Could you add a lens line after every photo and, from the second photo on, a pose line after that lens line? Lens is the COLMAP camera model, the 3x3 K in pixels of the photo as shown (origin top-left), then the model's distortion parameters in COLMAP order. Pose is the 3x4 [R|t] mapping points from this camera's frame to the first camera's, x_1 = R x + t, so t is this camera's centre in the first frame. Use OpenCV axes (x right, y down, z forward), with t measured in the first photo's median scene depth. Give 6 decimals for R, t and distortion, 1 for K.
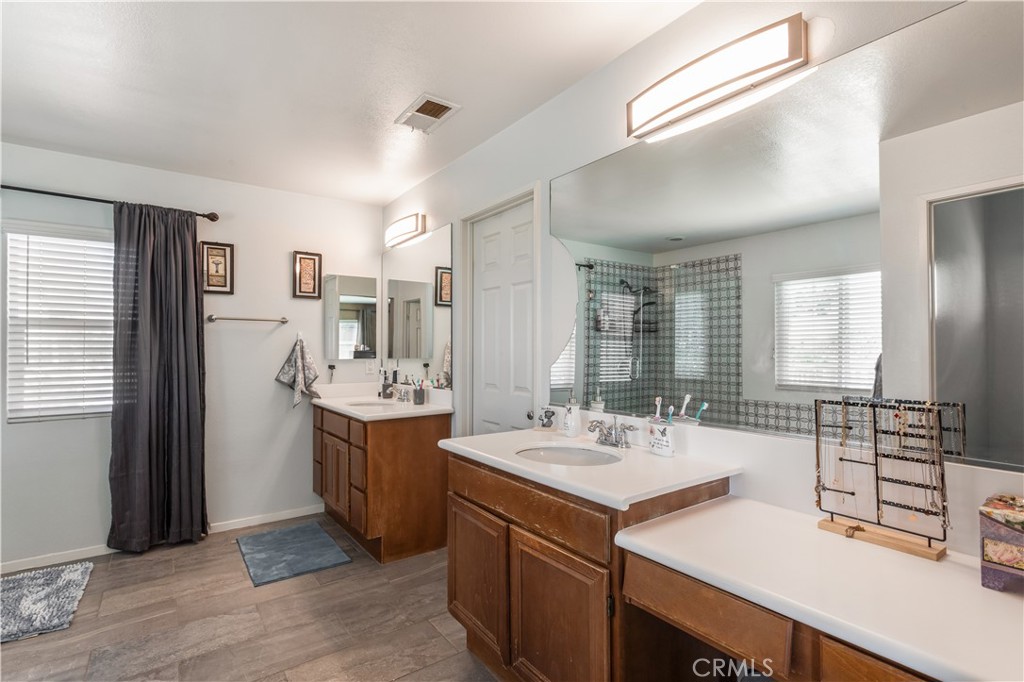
lens RADIAL K [[488.4, 0, 508.4], [0, 488.4, 343.4], [0, 0, 1]] dist [0.010127, 0.000147]
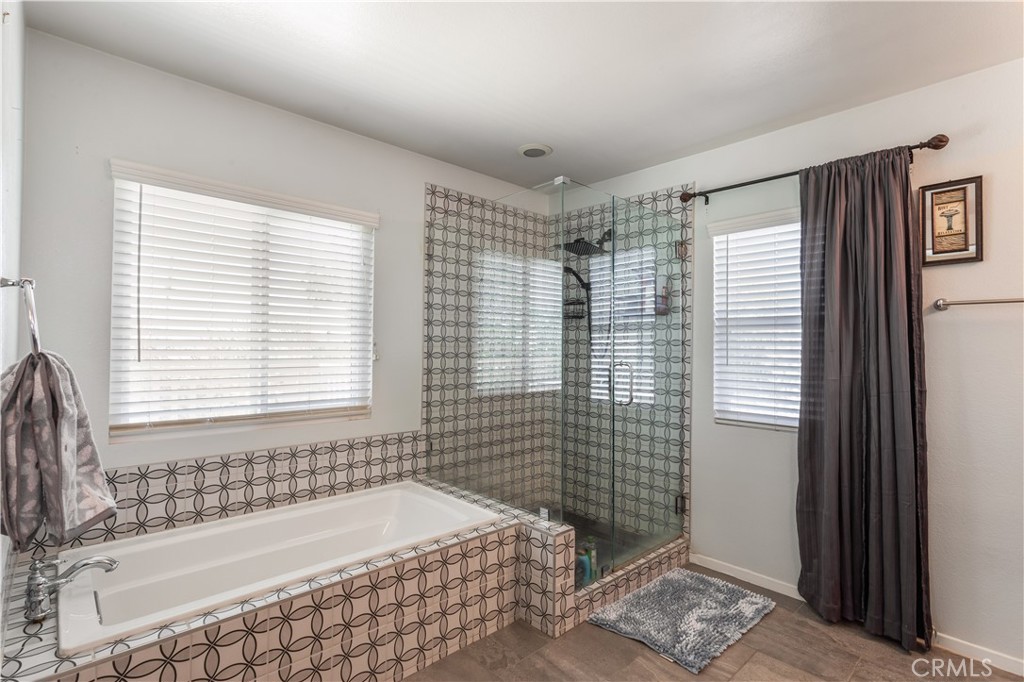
lens RADIAL K [[488.4, 0, 508.5], [0, 488.4, 342.8], [0, 0, 1]] dist [0.010127, 0.000147]
pose [[0.137722, -0.007231, -0.990445, -0.056363], [-0.000287, 0.999973, -0.007340, 0.002900], [0.990471, 0.001296, 0.137716, 0.368233]]
